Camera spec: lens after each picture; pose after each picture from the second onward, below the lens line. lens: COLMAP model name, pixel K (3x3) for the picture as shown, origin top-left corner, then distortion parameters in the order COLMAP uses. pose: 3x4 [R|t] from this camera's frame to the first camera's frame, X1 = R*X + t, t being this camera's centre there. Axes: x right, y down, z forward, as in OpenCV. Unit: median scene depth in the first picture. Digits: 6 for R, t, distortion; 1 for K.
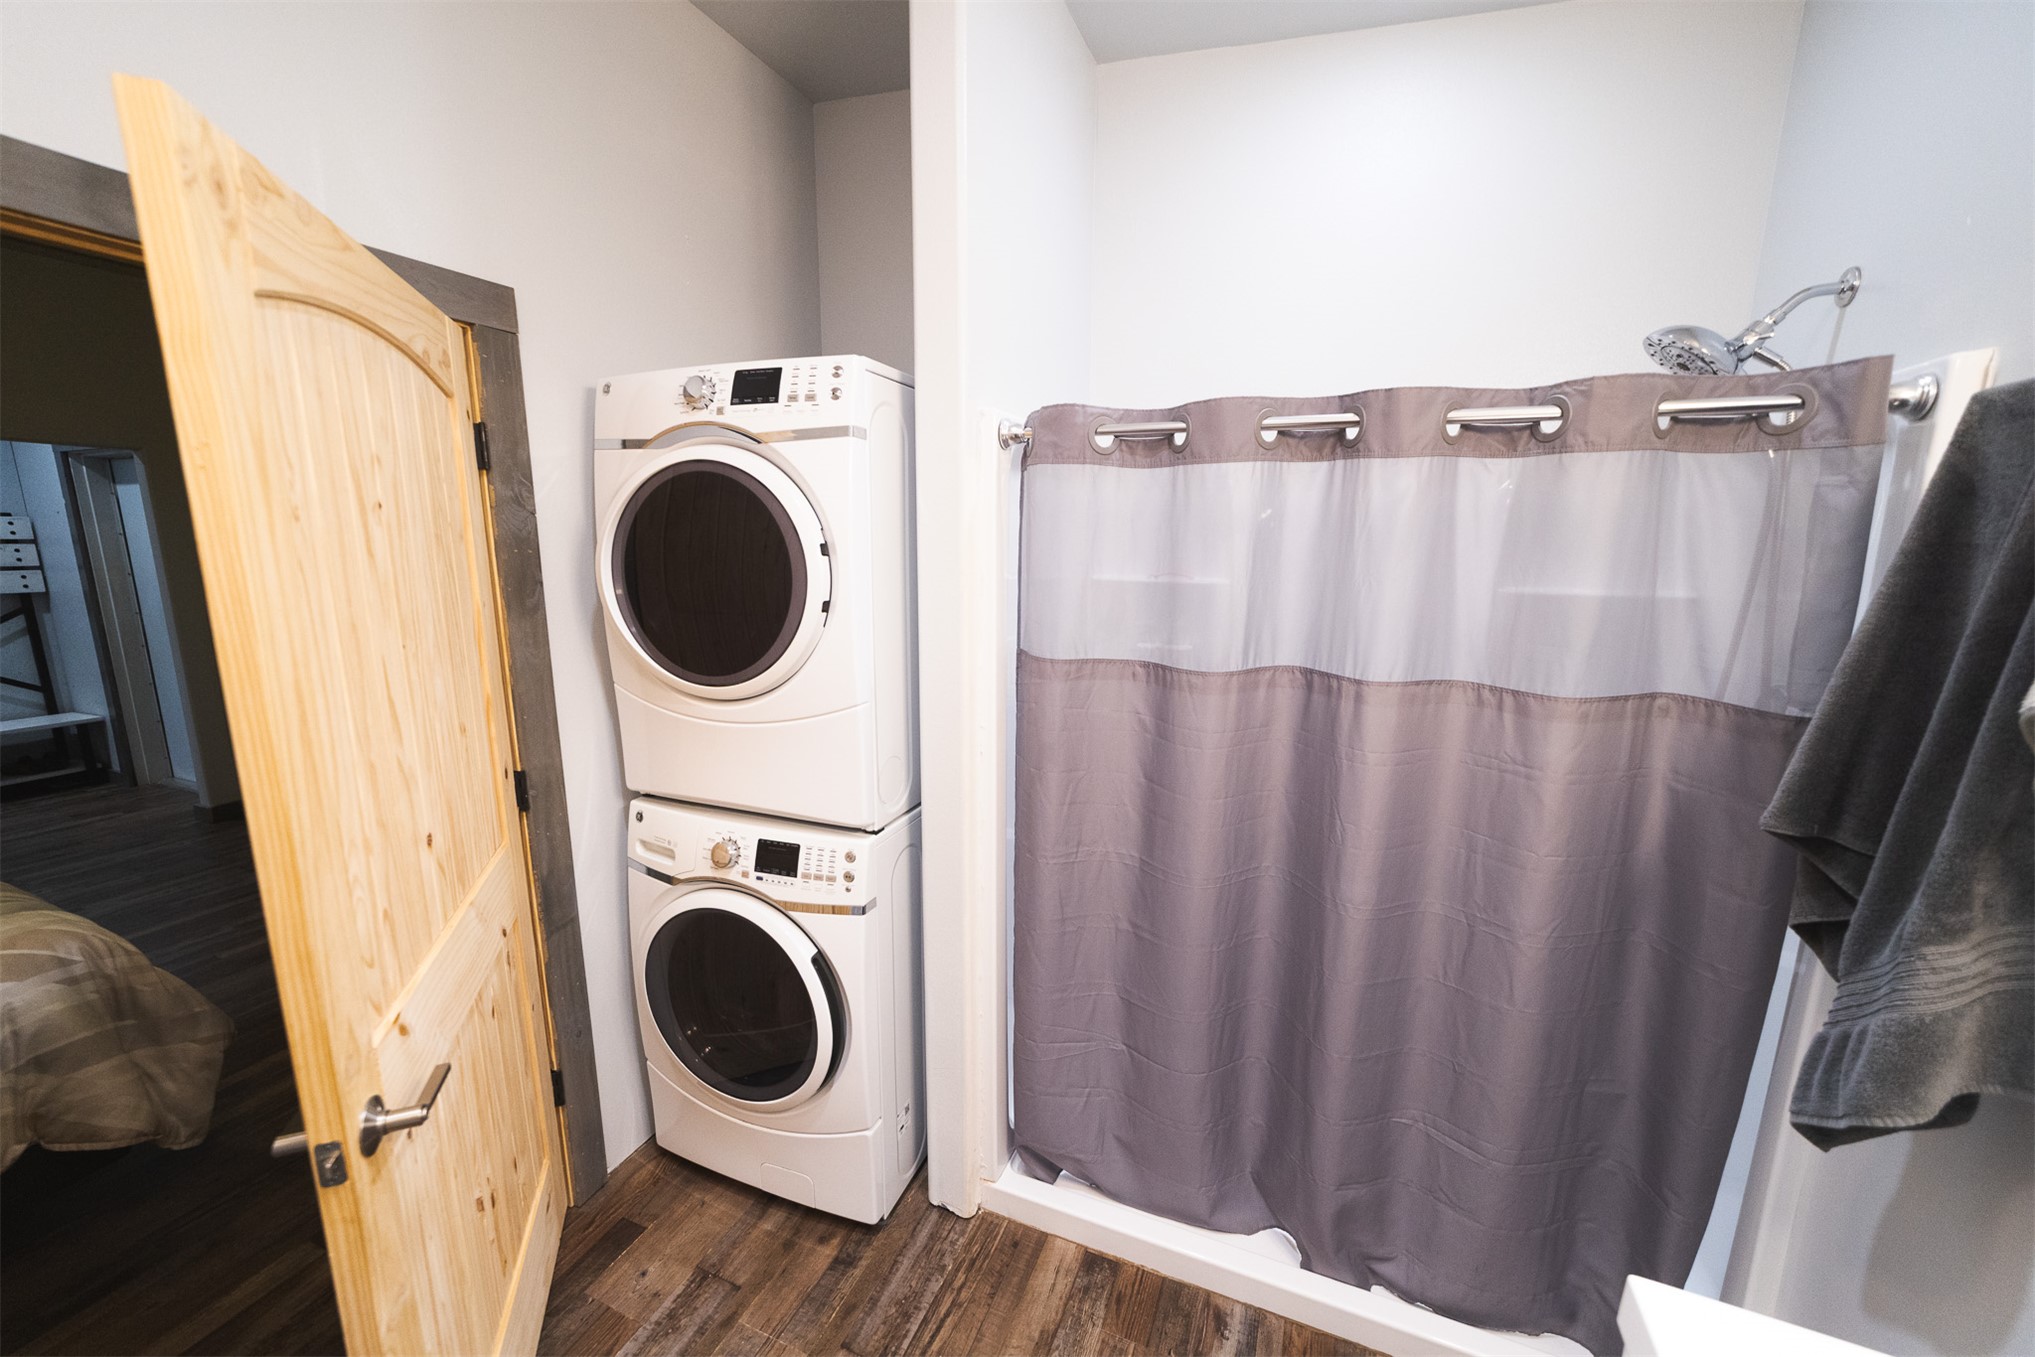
lens RADIAL K [[779.8, 0, 1063.4], [0, 779.8, 697.6], [0, 0, 1]] dist [-0.009613, 0.003303]
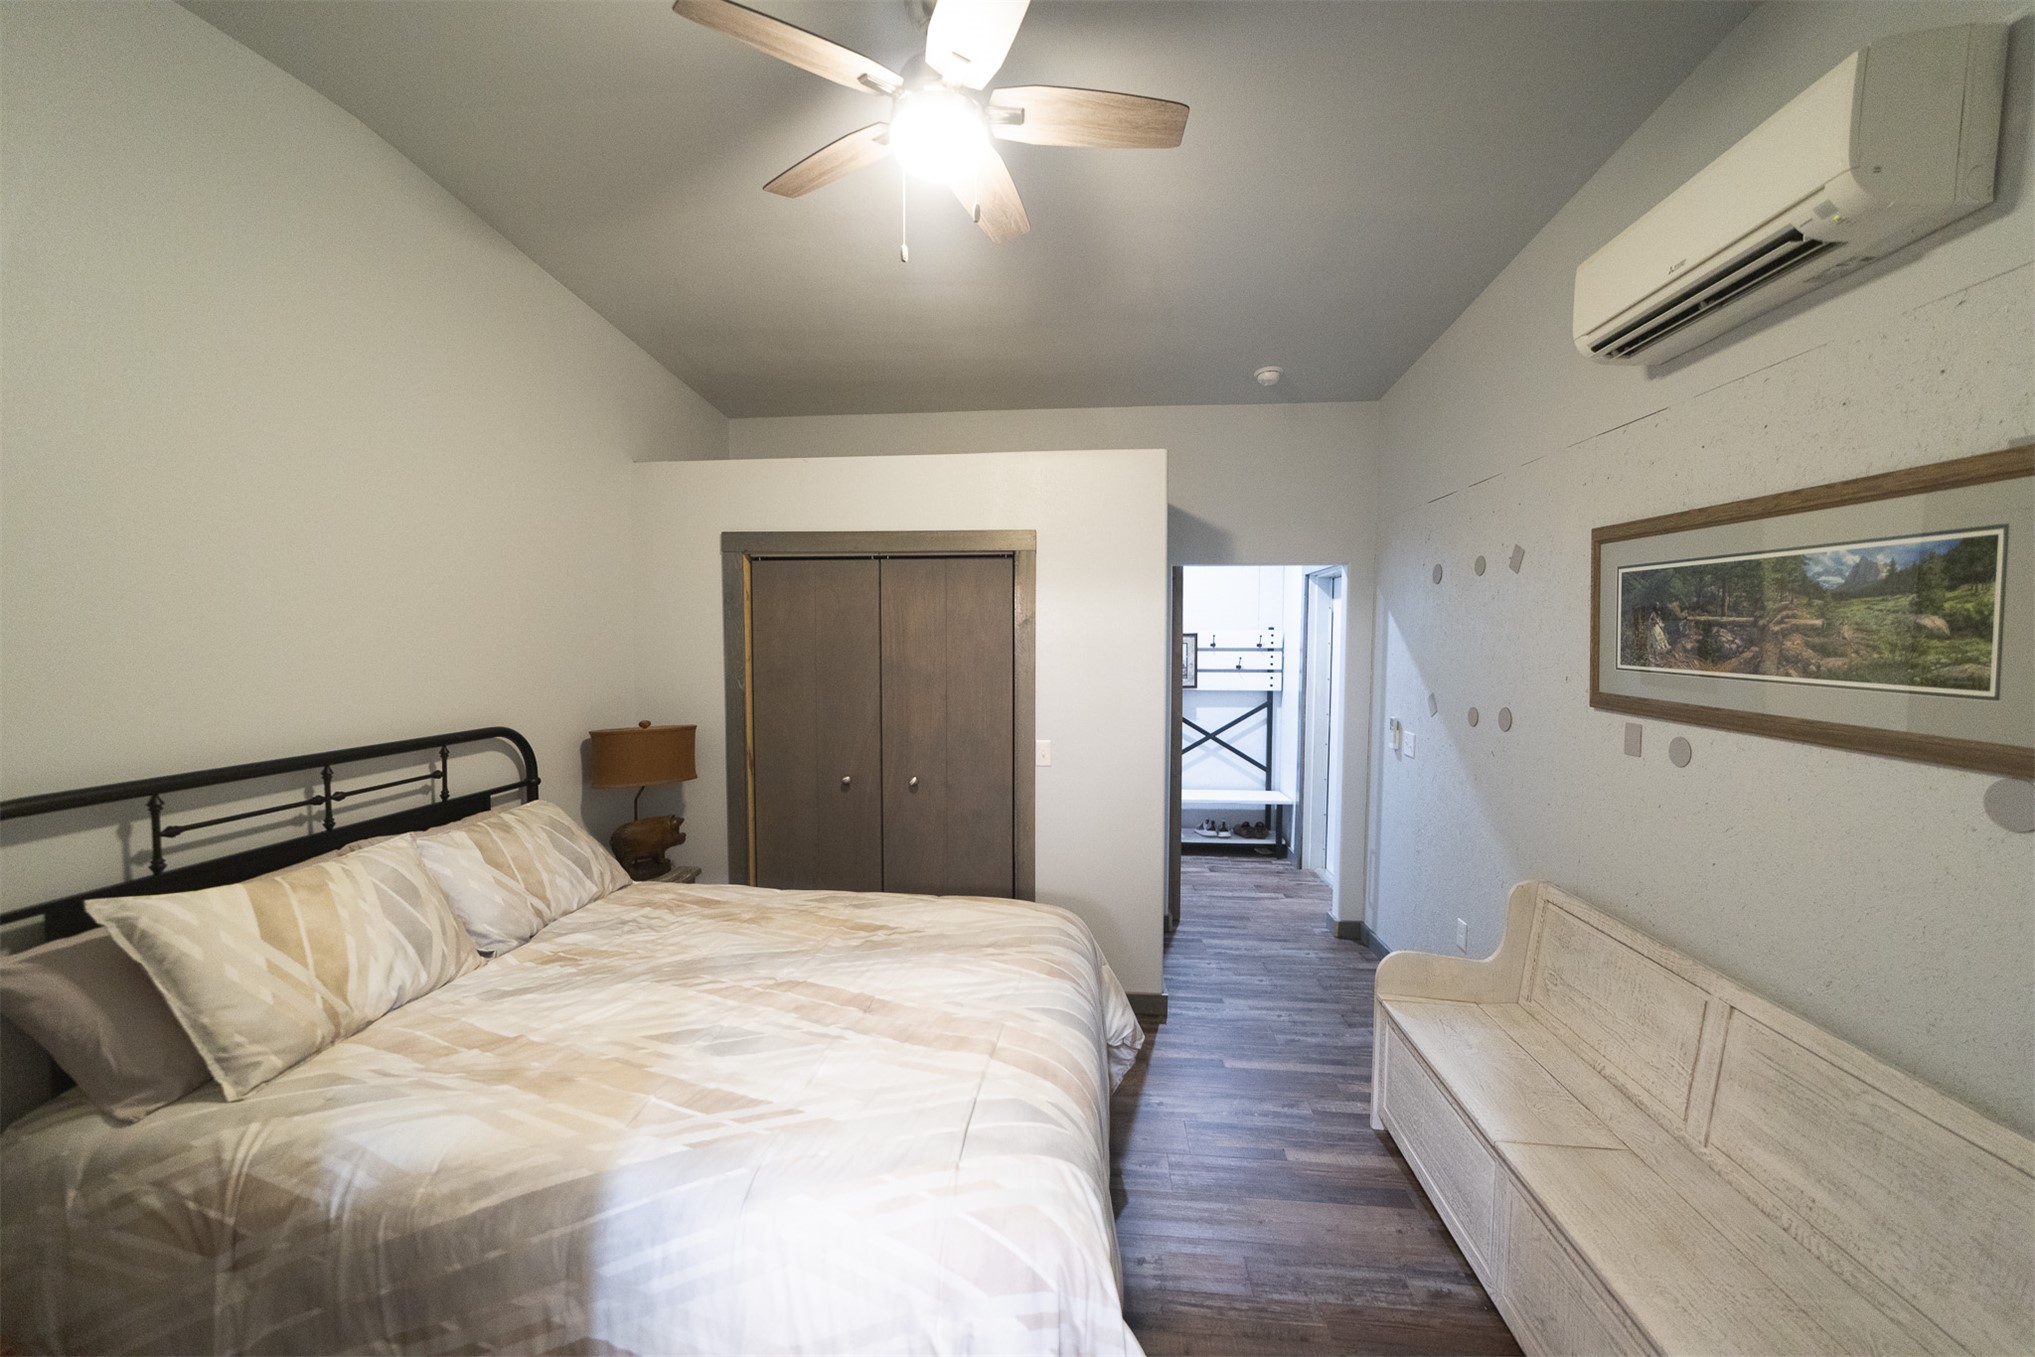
lens RADIAL K [[779.8, 0, 1015.1], [0, 779.8, 684.7], [0, 0, 1]] dist [-0.009613, 0.003303]
pose [[0.272283, 0.037406, -0.961490, -0.272177], [-0.181980, 0.983213, -0.013283, -0.055766], [0.944852, 0.178588, 0.274519, 0.283023]]
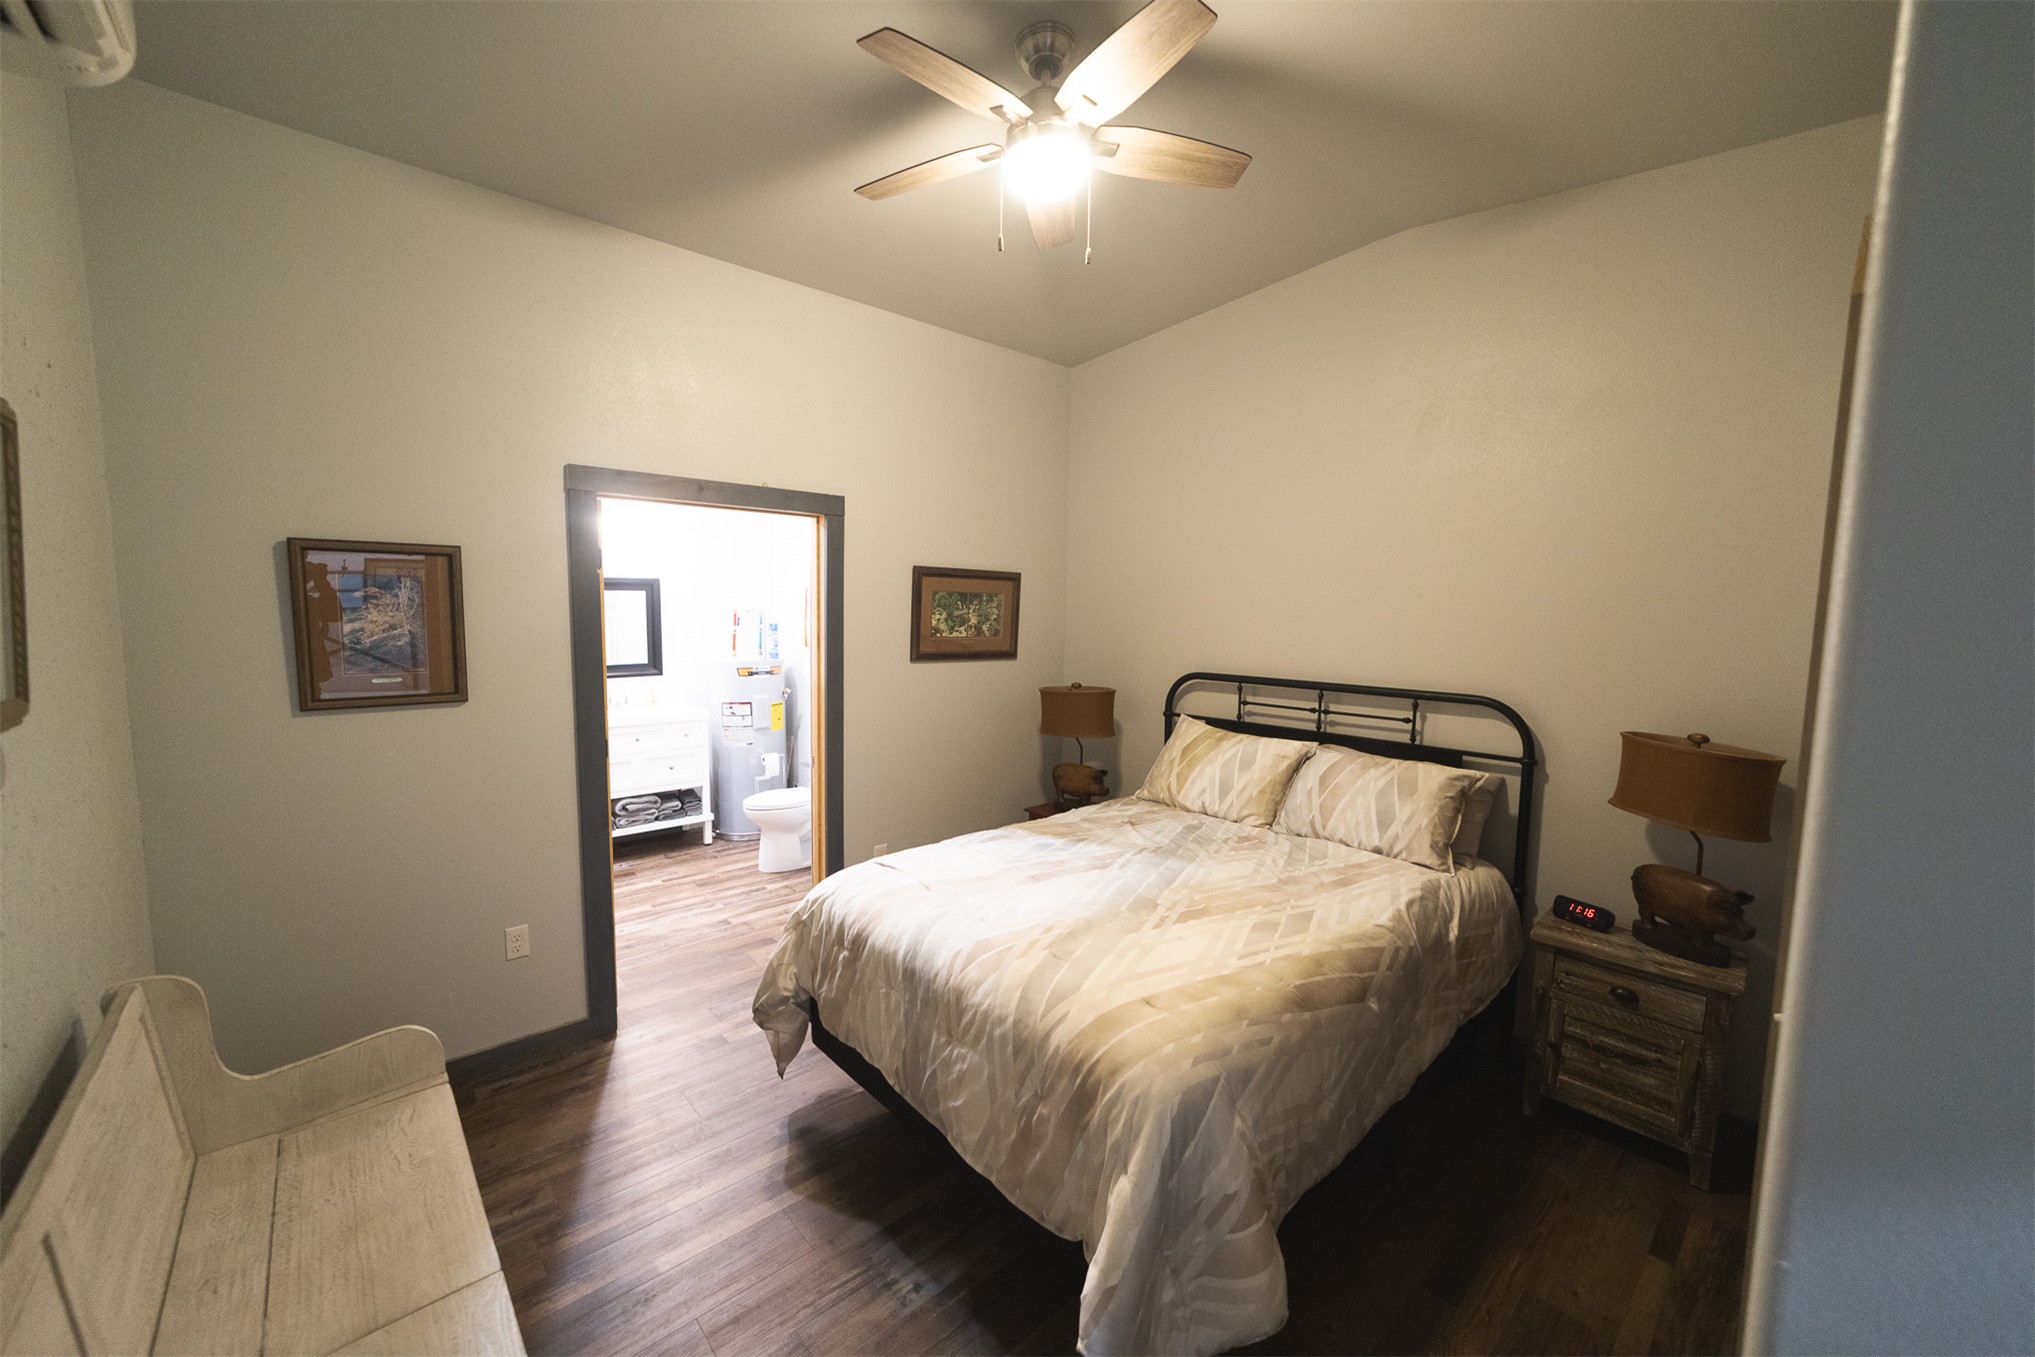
lens RADIAL K [[779.8, 0, 1006.3], [0, 779.8, 675.9], [0, 0, 1]] dist [-0.009613, 0.003303]
pose [[-0.893875, -0.071198, 0.442627, -0.631417], [0.055684, 0.962031, 0.267199, -0.120848], [-0.444845, 0.263489, -0.855971, 0.580343]]
